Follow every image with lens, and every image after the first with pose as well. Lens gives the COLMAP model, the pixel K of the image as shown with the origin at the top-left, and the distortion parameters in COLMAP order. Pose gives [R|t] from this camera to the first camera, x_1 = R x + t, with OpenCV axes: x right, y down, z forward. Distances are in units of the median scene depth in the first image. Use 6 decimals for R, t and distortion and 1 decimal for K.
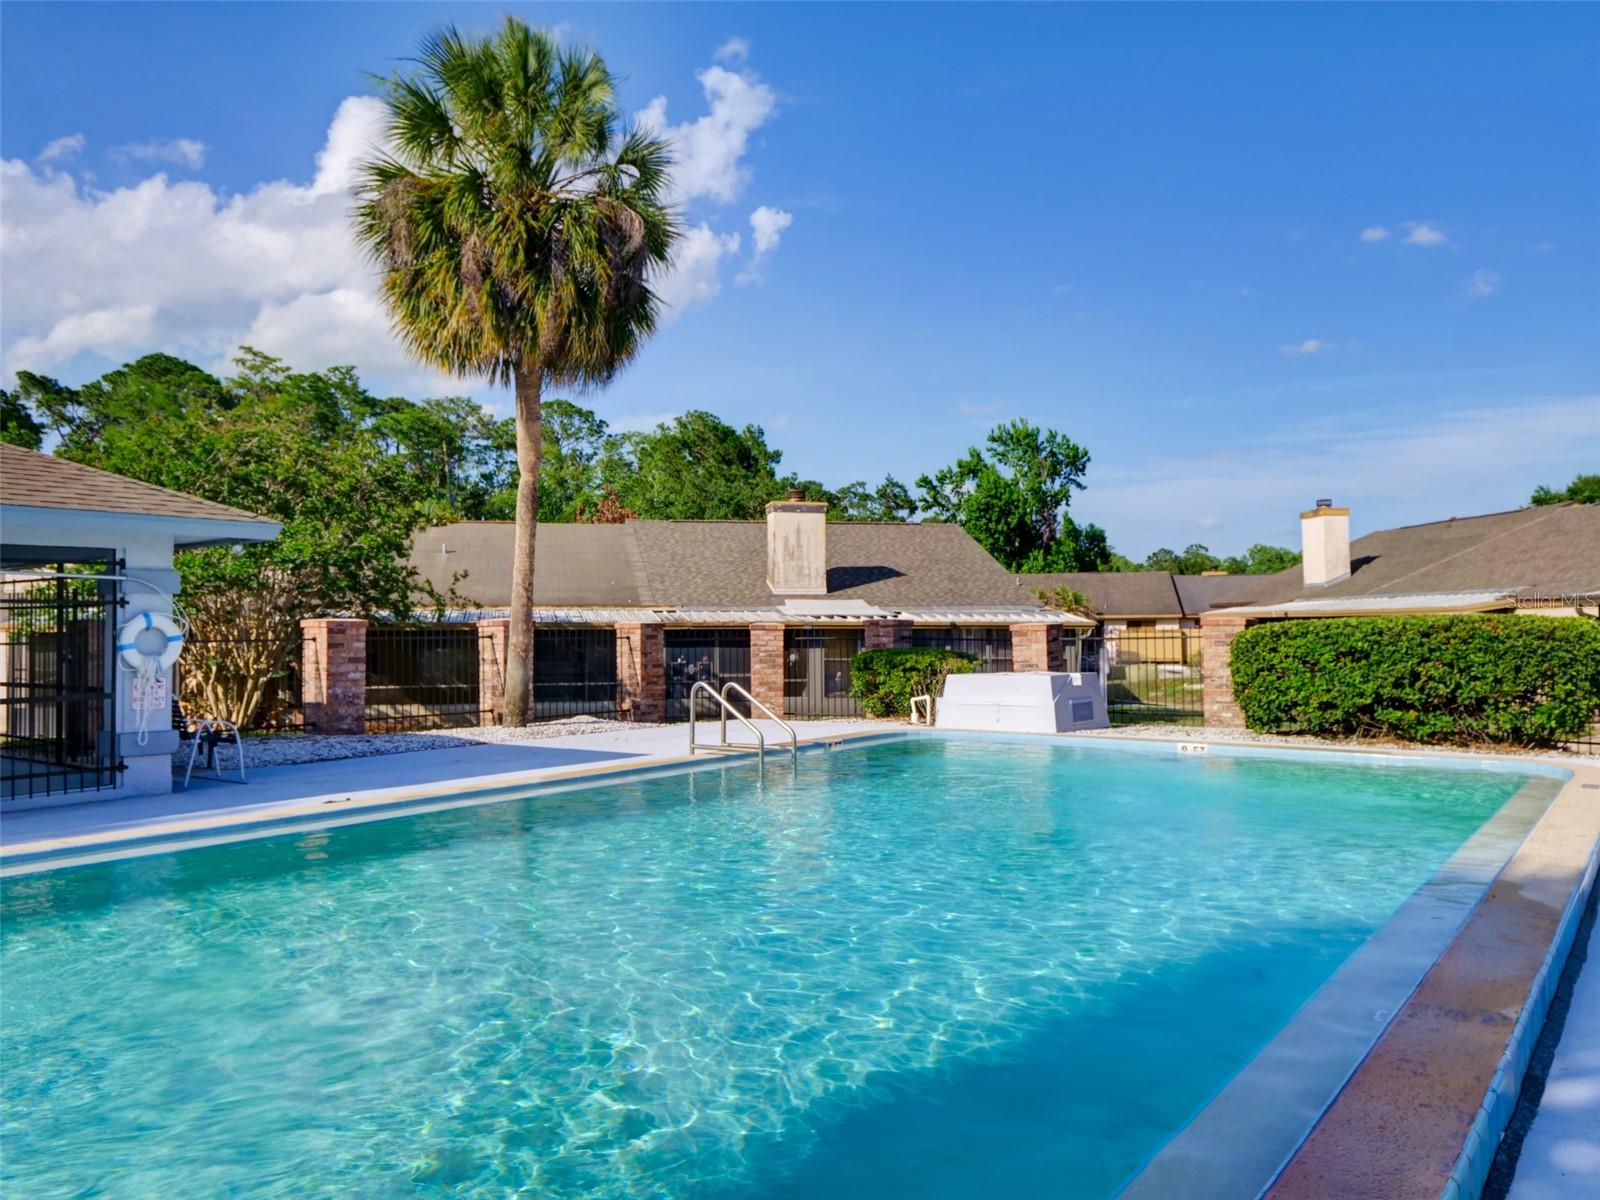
lens RADIAL K [[1158.7, 0, 800.0], [0, 1158.7, 600.0], [0, 0, 1]] dist [-0.005482, -0.001370]
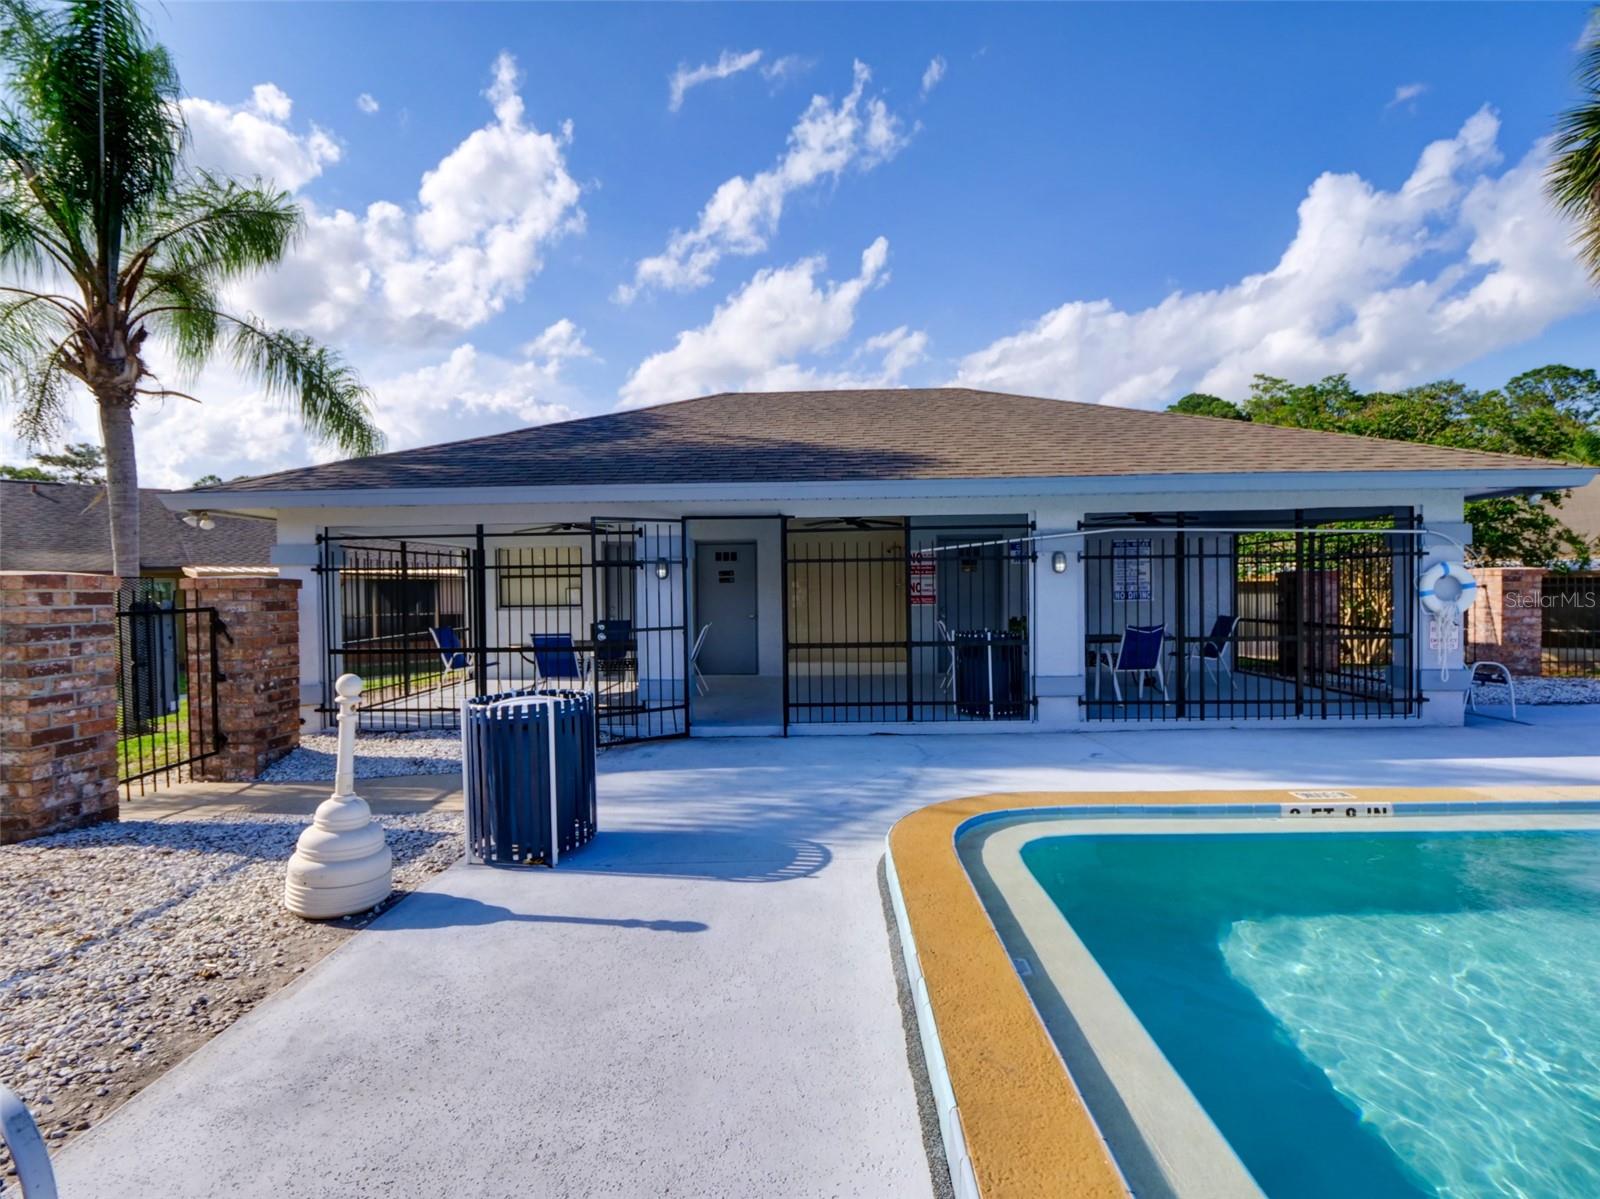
lens RADIAL K [[740.2, 0, 800.0], [0, 740.2, 599.5], [0, 0, 1]] dist [0.000272, 0.000104]
pose [[0.599176, 0.011294, -0.800538, -0.243965], [0.028869, 0.998945, 0.035700, 0.002391], [0.800097, -0.044501, 0.598218, 0.056126]]
